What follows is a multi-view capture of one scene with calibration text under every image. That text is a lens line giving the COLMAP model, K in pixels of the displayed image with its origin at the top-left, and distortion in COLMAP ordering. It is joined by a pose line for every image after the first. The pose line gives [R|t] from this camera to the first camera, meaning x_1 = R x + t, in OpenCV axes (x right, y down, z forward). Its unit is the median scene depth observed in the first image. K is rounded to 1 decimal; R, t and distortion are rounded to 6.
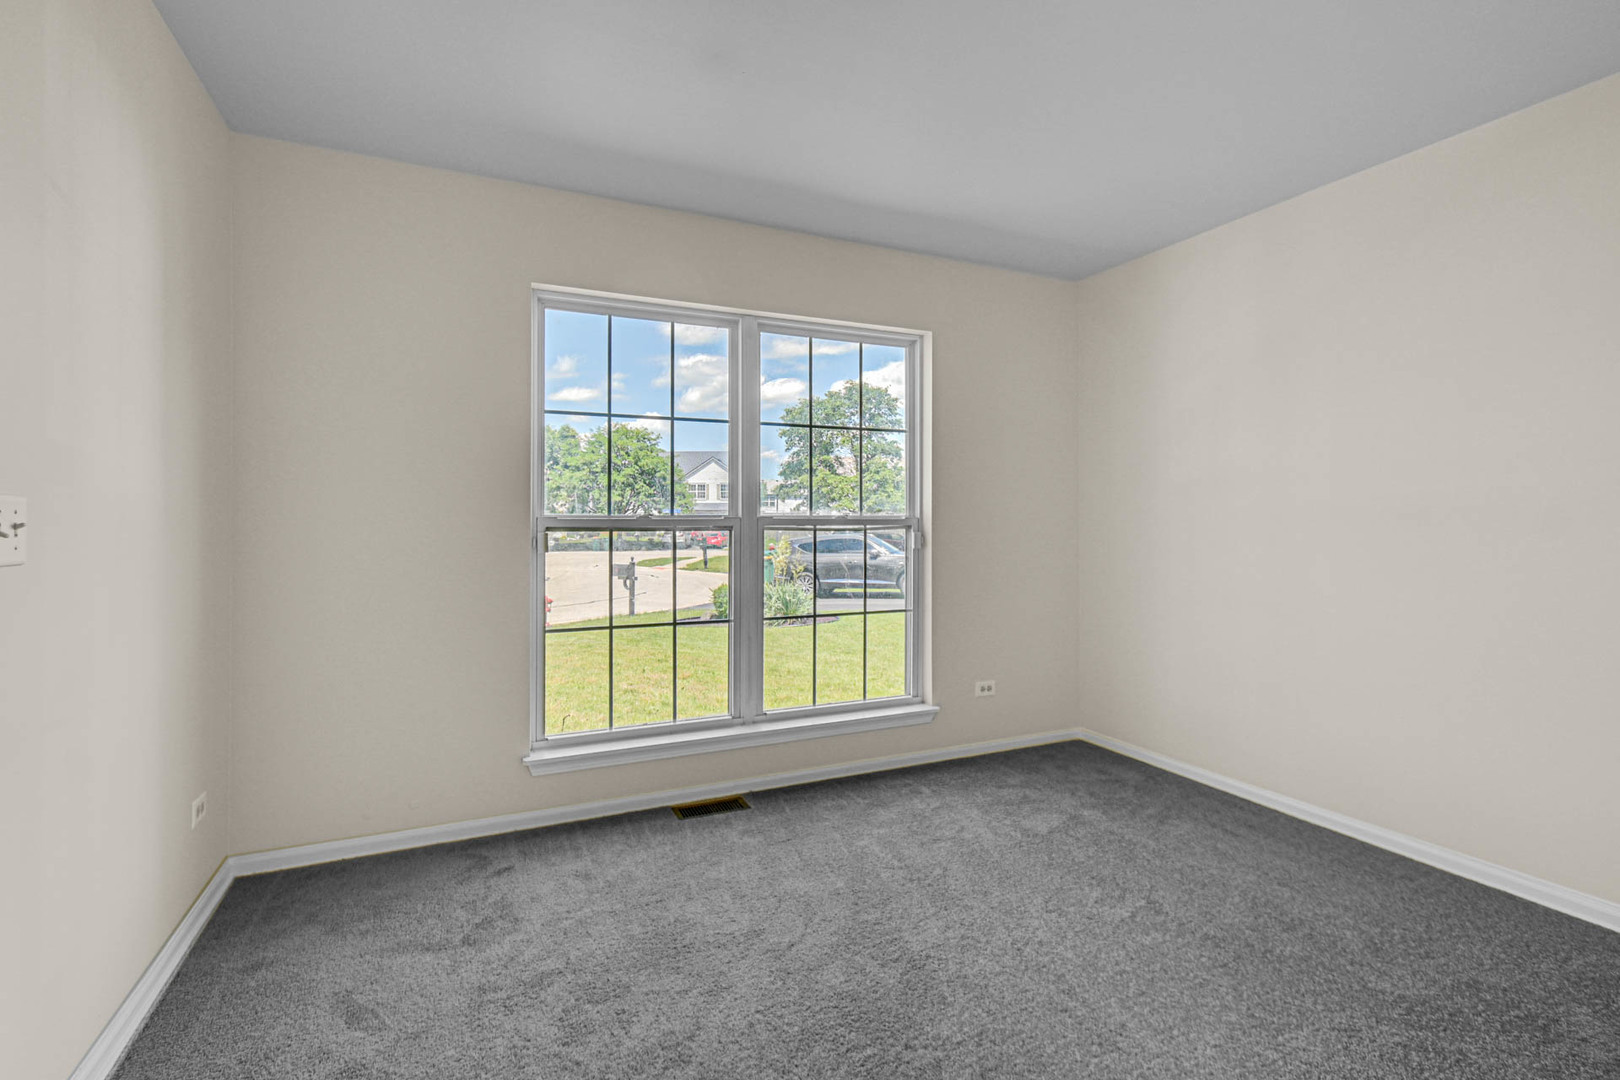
lens RADIAL K [[738.1, 0, 809.6], [0, 738.1, 525.8], [0, 0, 1]] dist [0.003874, -0.002236]
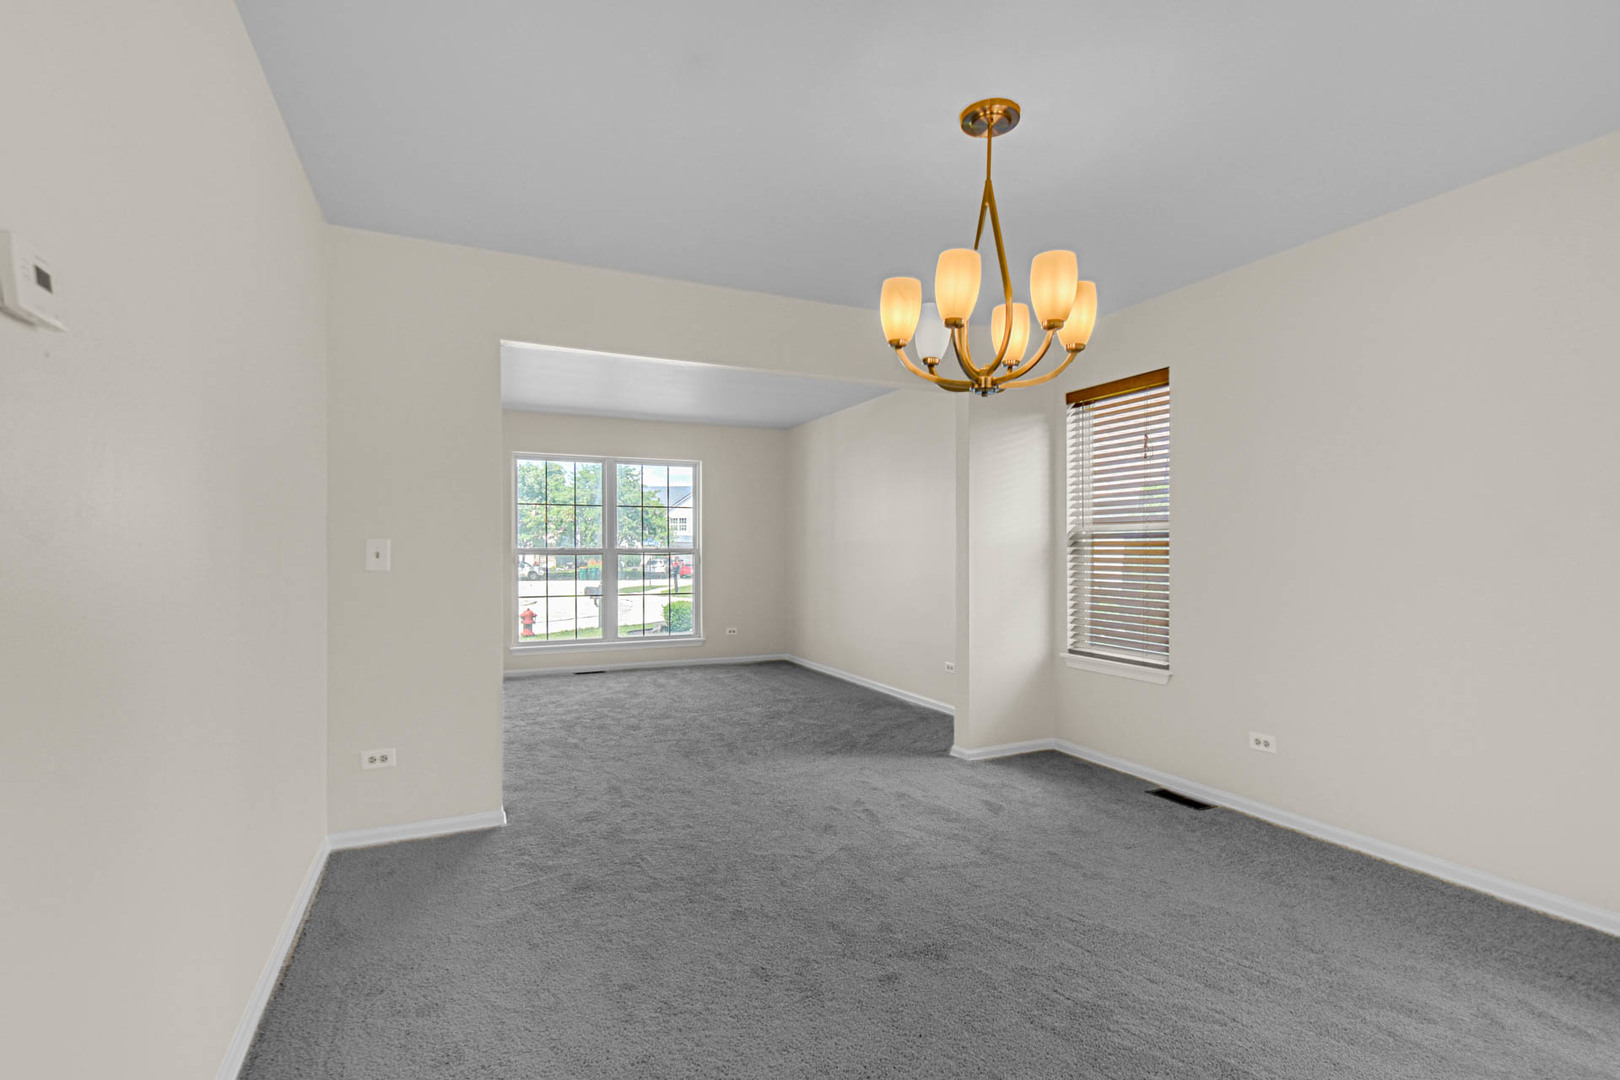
lens RADIAL K [[738.1, 0, 794.1], [0, 738.1, 563.4], [0, 0, 1]] dist [0.003874, -0.002236]
pose [[0.999970, -0.000120, -0.007805, 0.495122], [0.000180, 0.999970, 0.007799, 0.016292], [0.007804, -0.007800, 0.999939, -1.232049]]
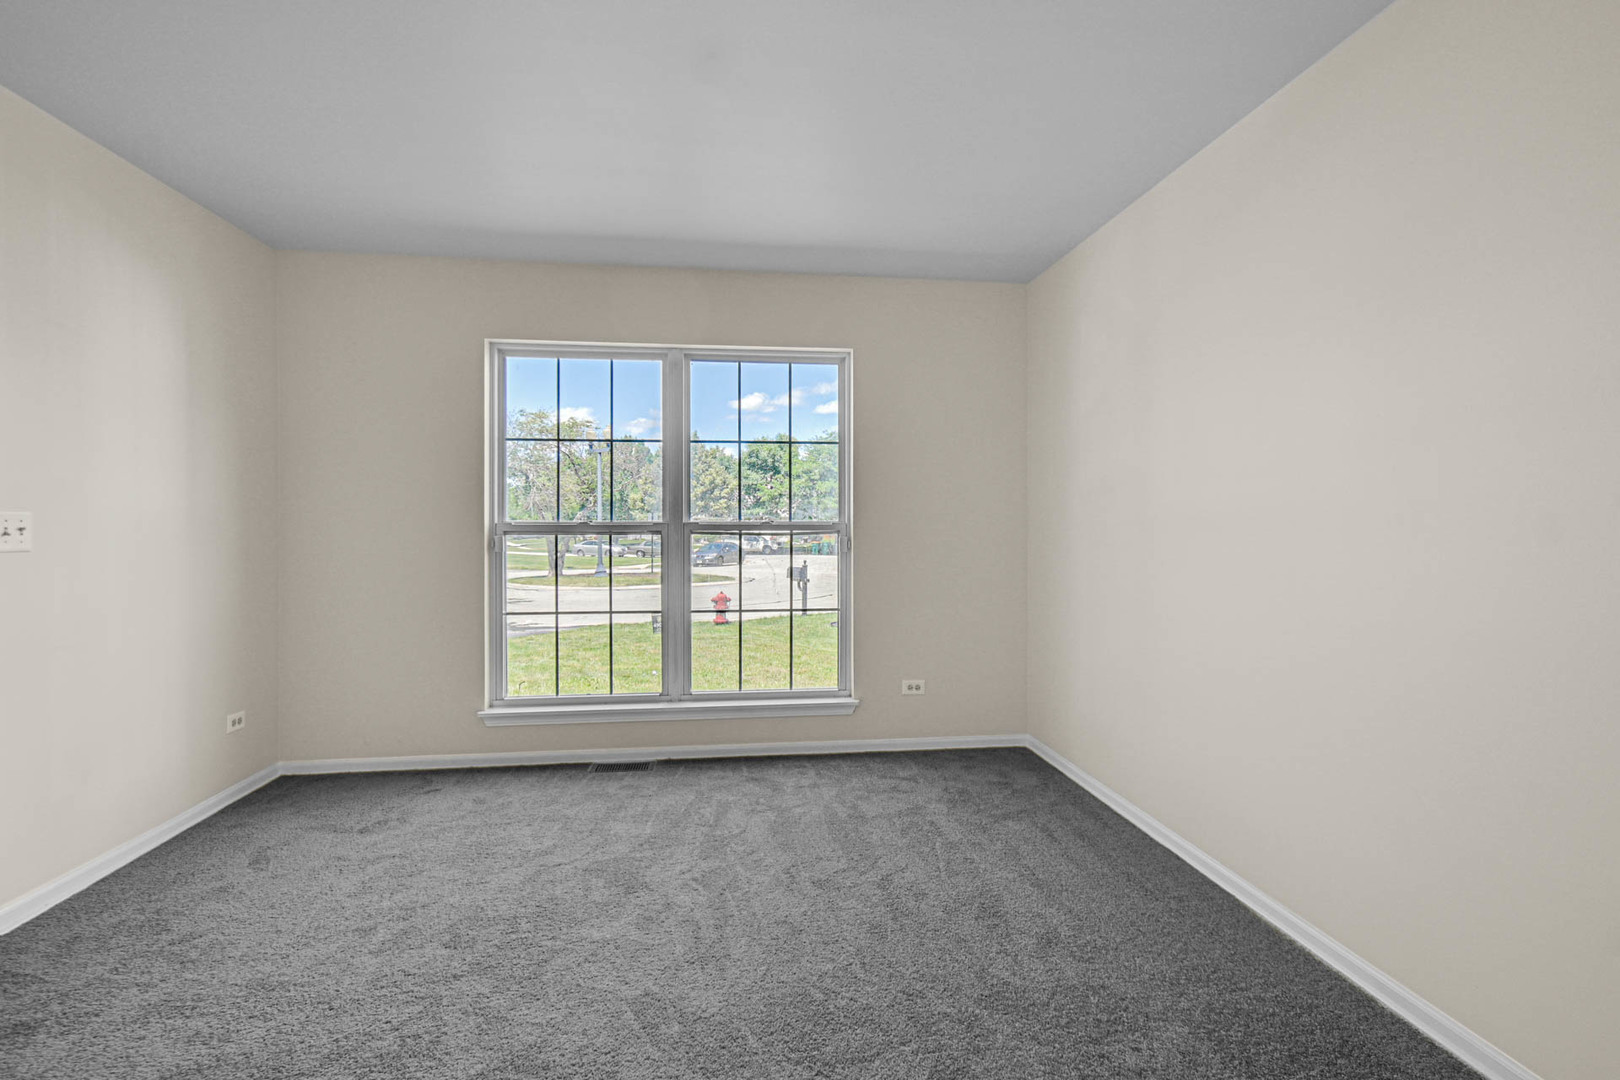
lens RADIAL K [[738.1, 0, 816.1], [0, 738.1, 536.9], [0, 0, 1]] dist [0.003874, -0.002236]
pose [[0.954197, 0.004425, -0.299146, 0.483008], [-0.002135, 0.999966, 0.007982, 0.000293], [0.299171, -0.006978, 0.954174, -0.039458]]
